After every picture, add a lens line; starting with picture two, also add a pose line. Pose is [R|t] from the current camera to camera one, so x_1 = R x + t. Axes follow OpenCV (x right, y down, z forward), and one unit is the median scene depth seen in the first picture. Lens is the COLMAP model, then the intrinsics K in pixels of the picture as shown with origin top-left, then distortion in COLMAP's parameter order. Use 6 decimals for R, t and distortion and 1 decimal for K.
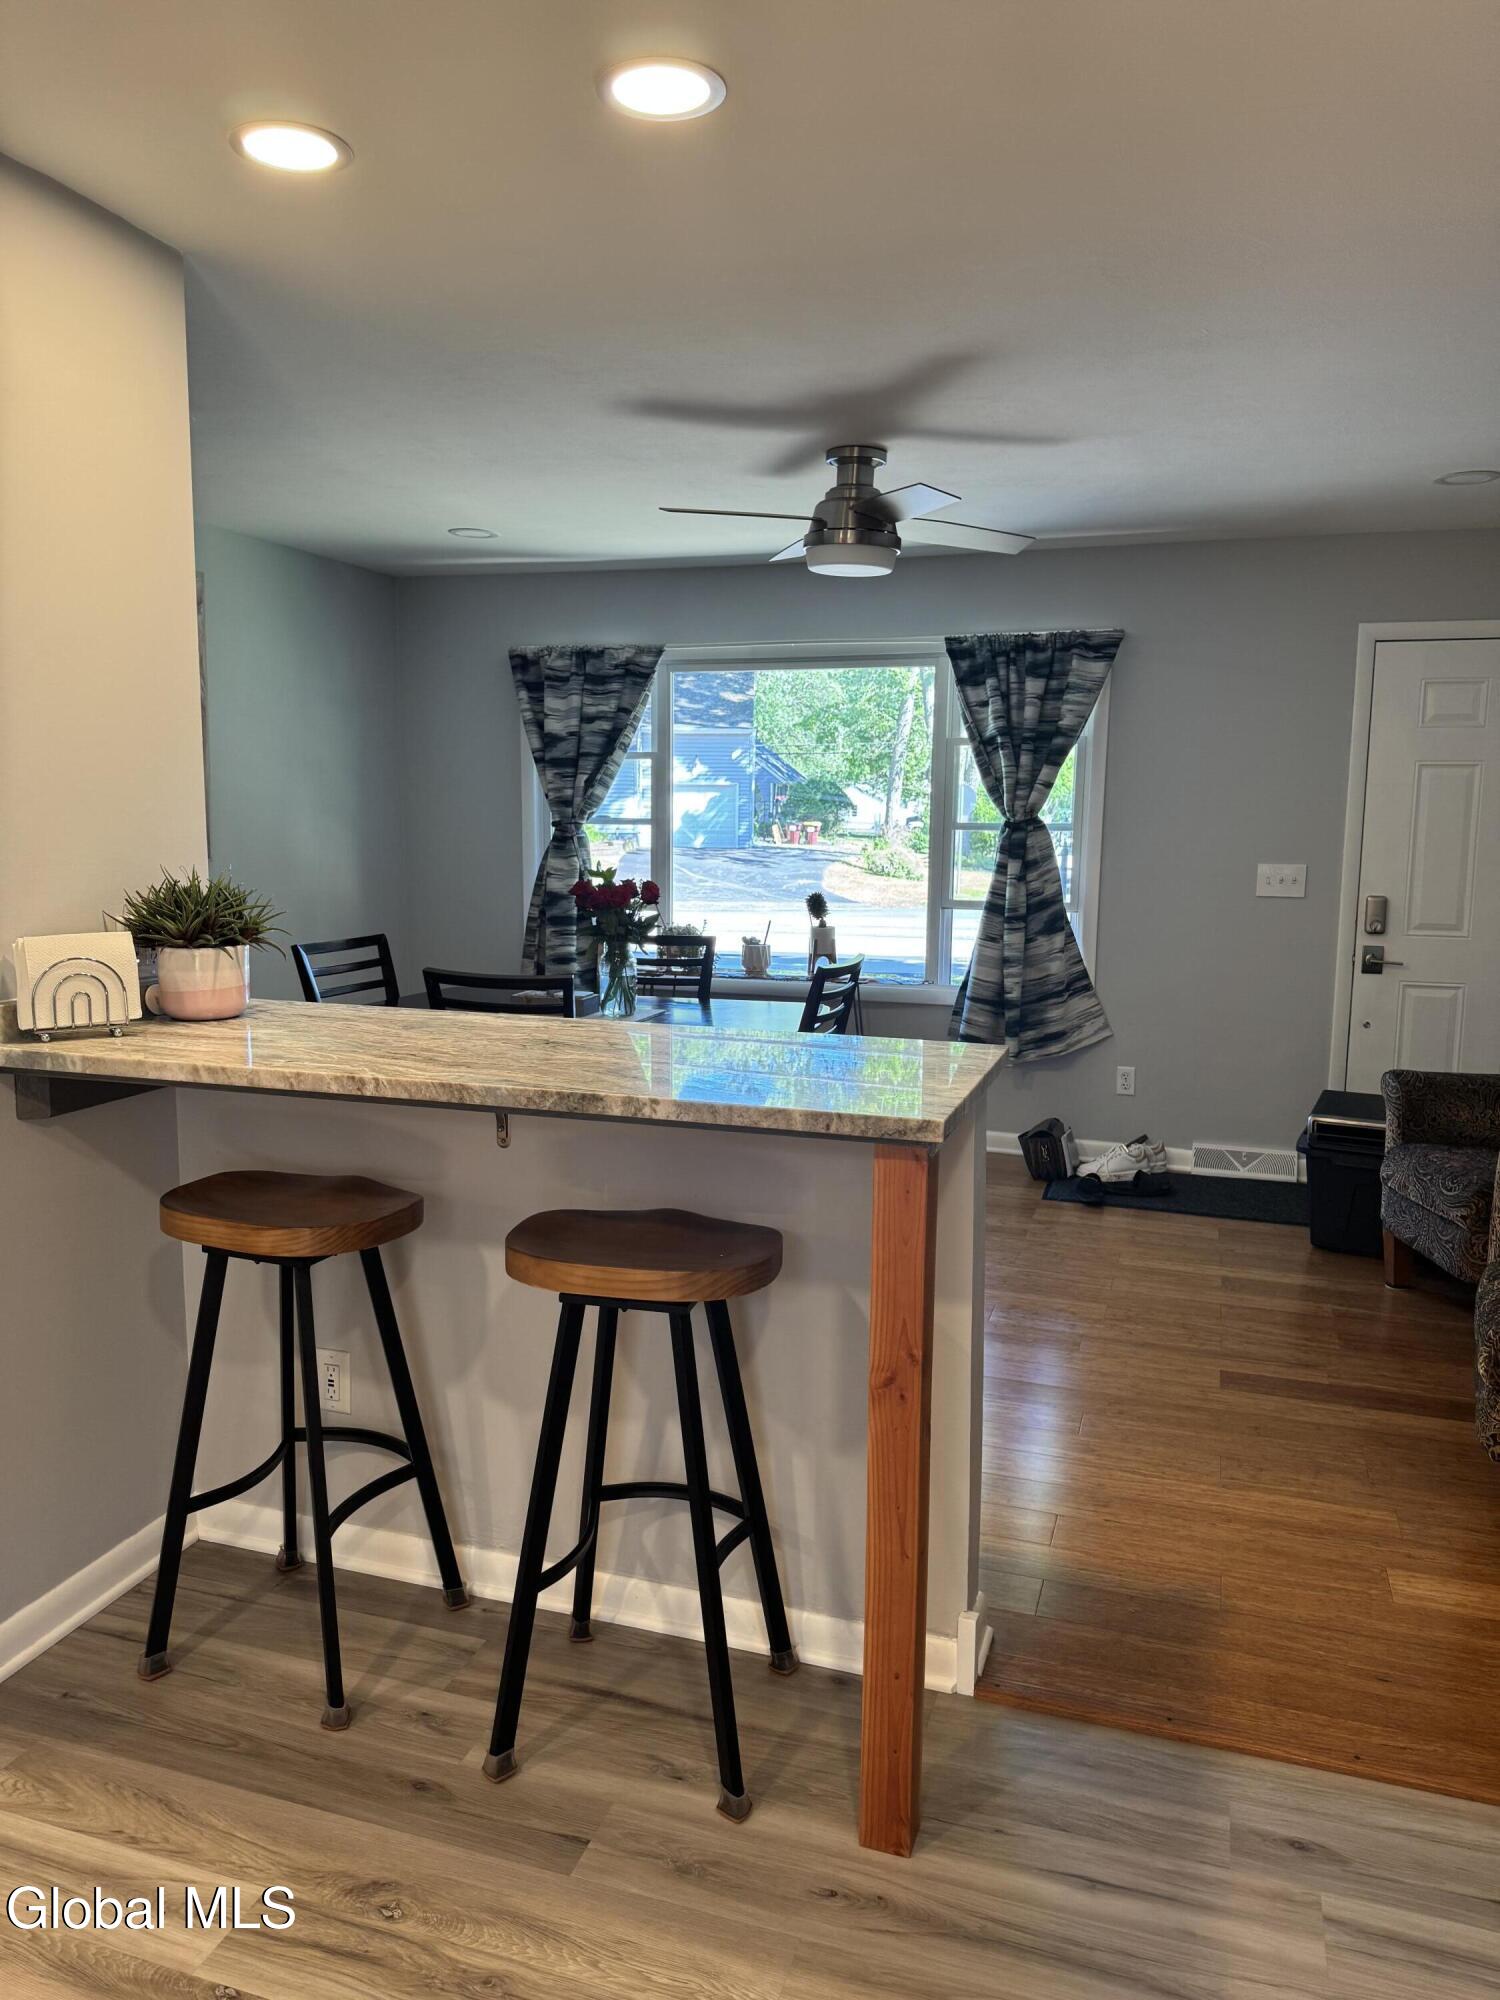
lens RADIAL K [[1411.5, 0, 737.7], [0, 1411.5, 1008.7], [0, 0, 1]] dist [0.009370, 0.001234]
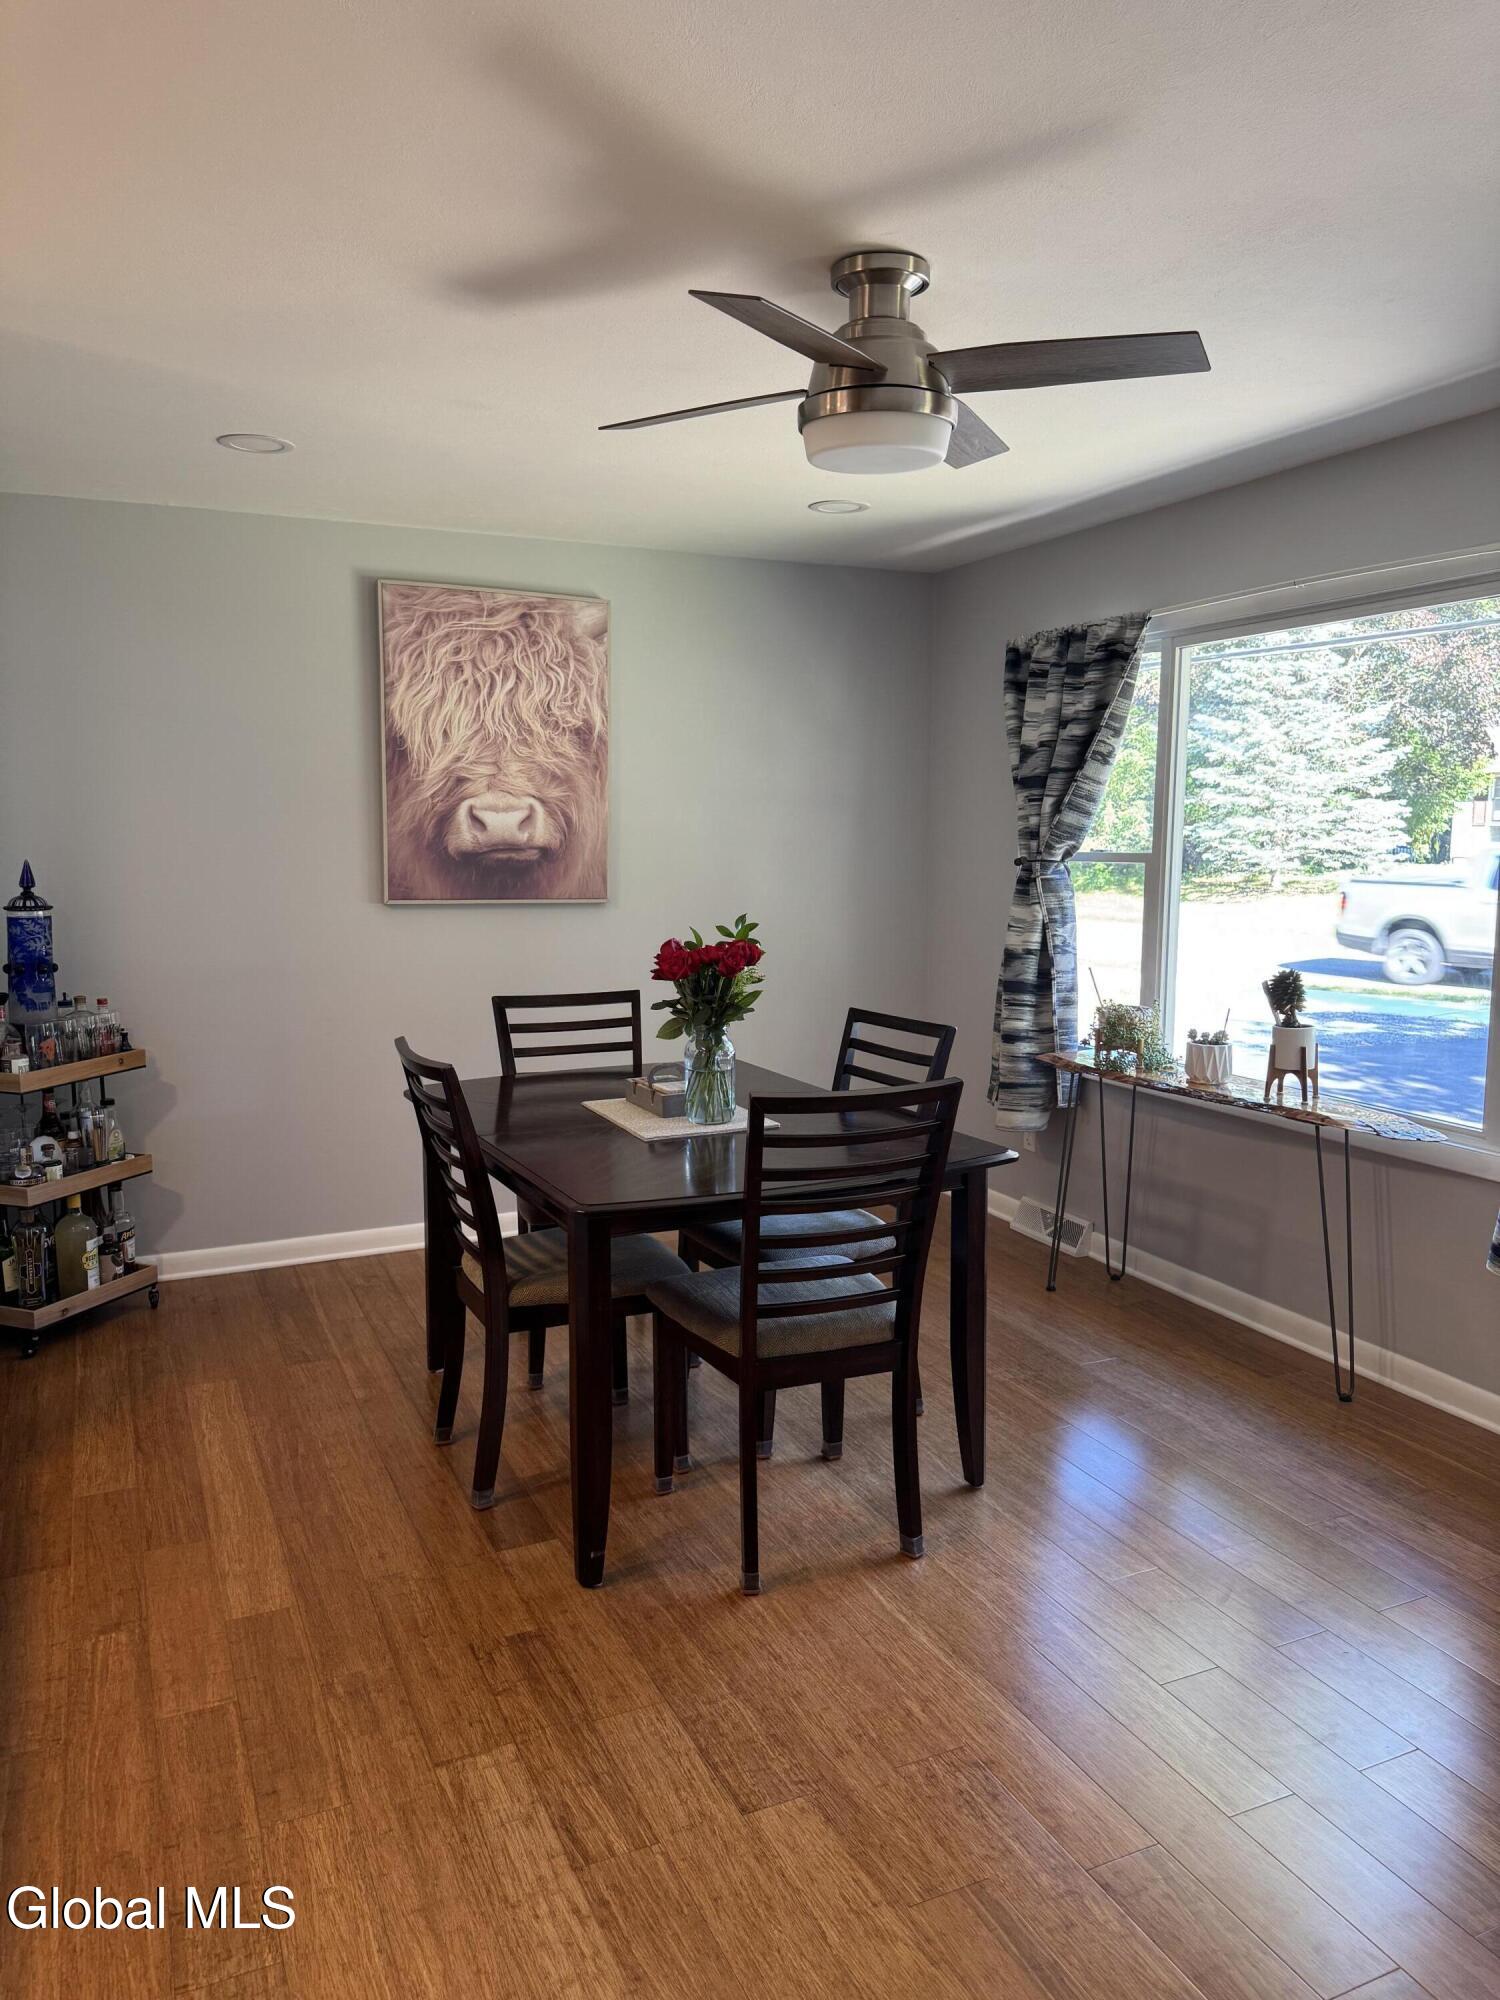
lens RADIAL K [[1421.5, 0, 761.1], [0, 1421.5, 994.7], [0, 0, 1]] dist [0.065039, -0.094962]
pose [[0.678835, 0.071566, -0.730795, 0.351012], [-0.096406, 0.995311, 0.007918, -0.051402], [0.727935, 0.065079, 0.682551, 0.372223]]
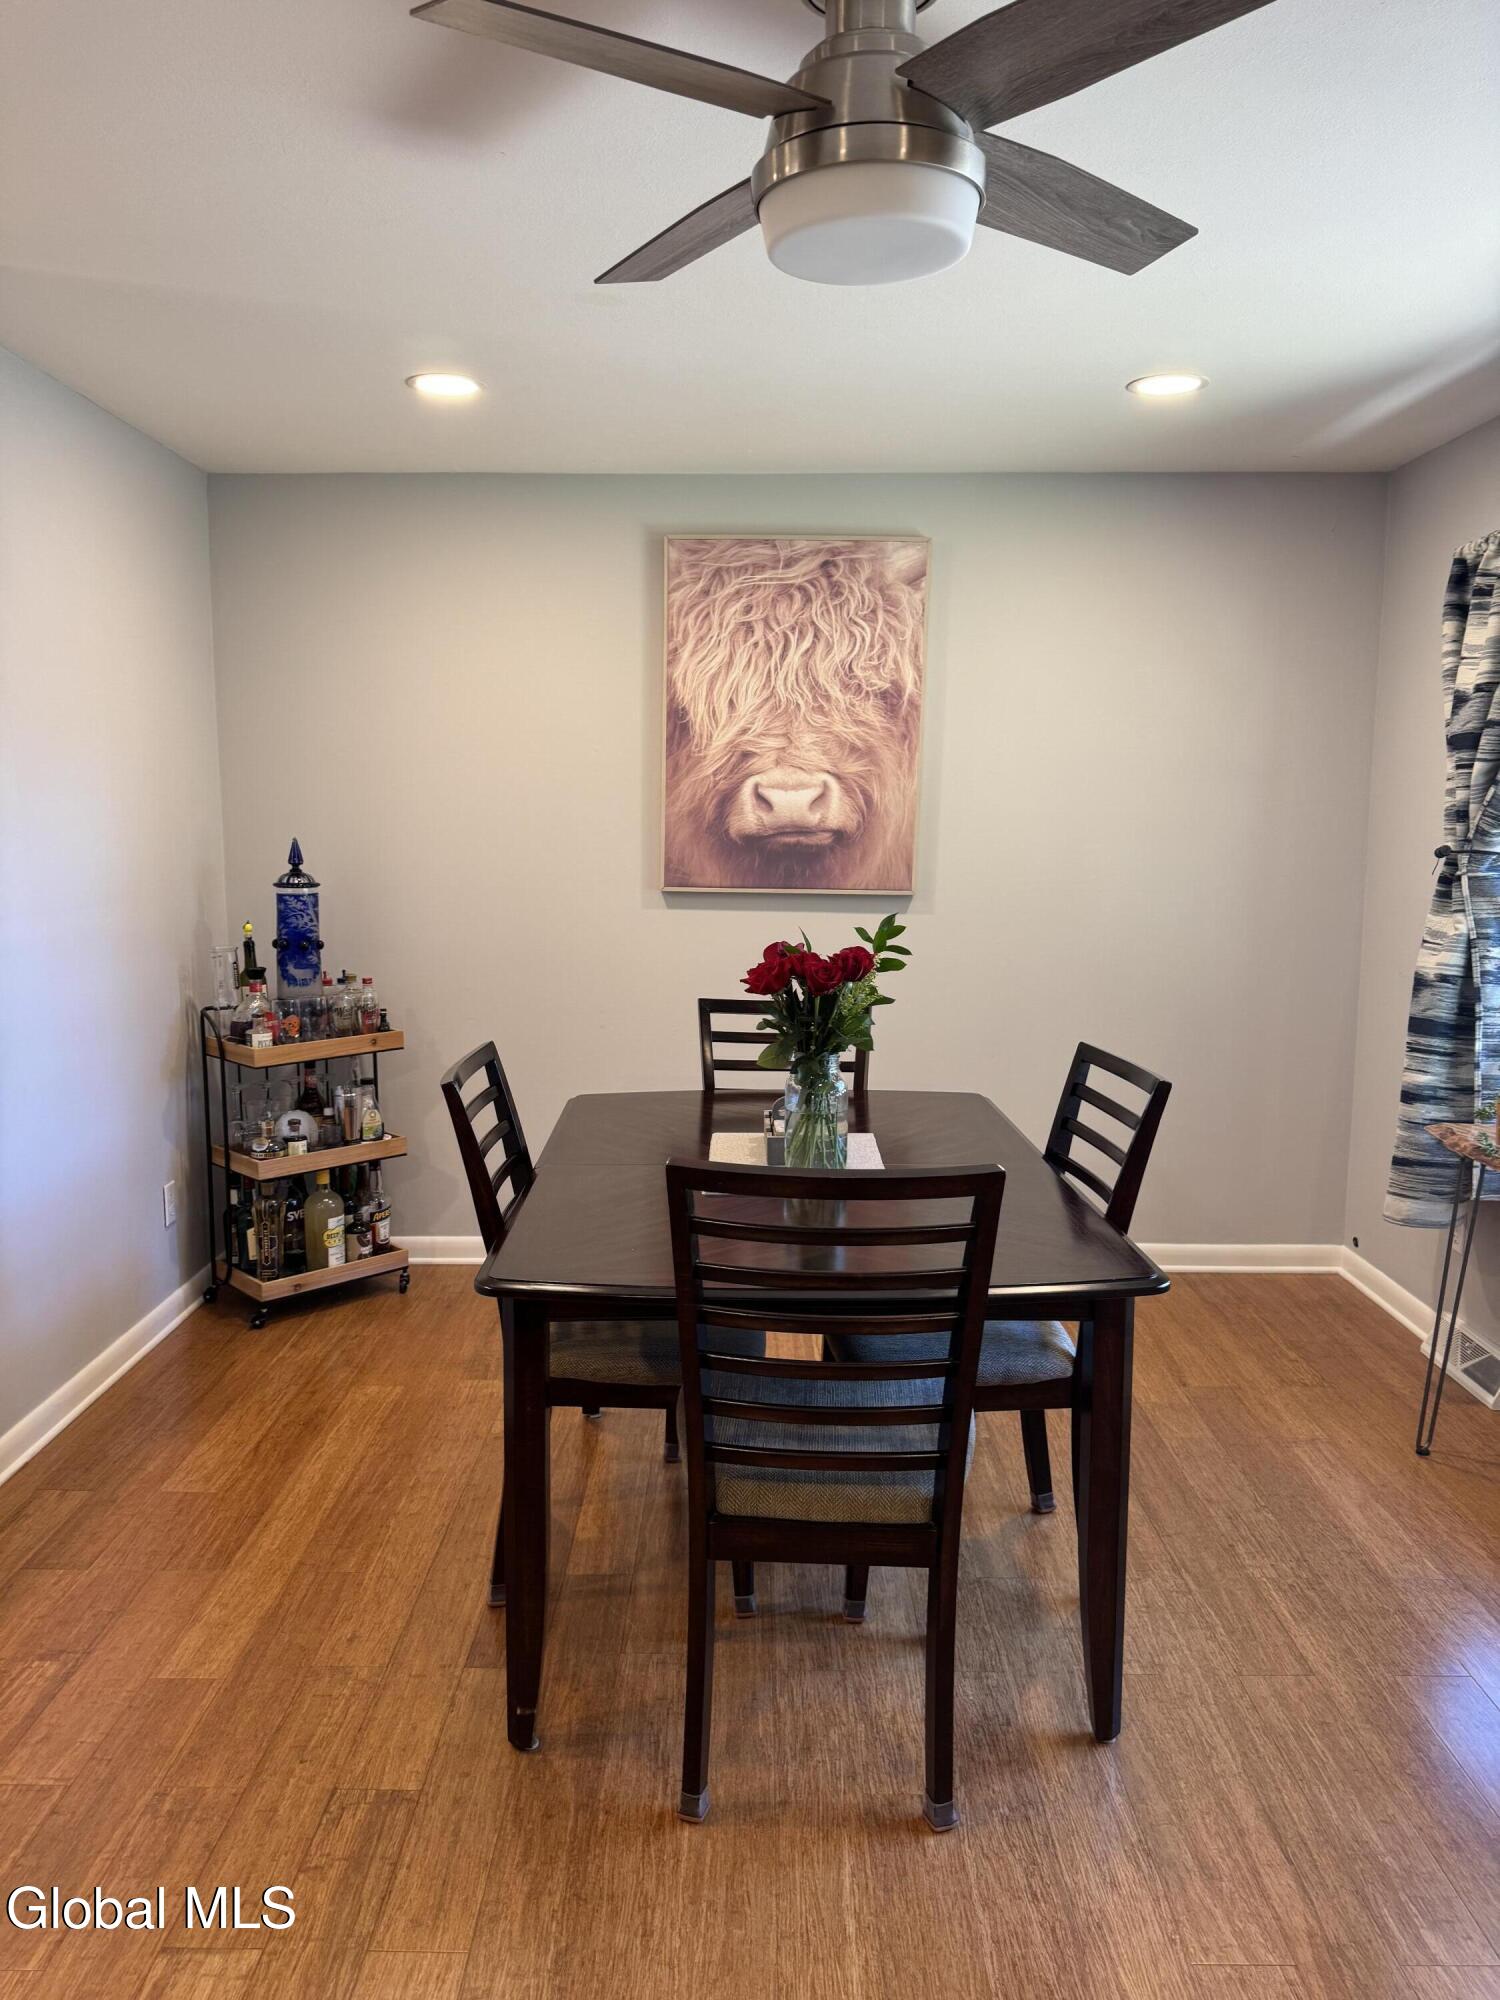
lens RADIAL K [[1429.2, 0, 685.0], [0, 1429.2, 999.6], [0, 0, 1]] dist [0.119550, -0.268689]
pose [[0.283956, 0.107621, -0.952778, 0.335534], [-0.136809, 0.988062, 0.070833, -0.073811], [0.949027, 0.110235, 0.295290, 0.559492]]
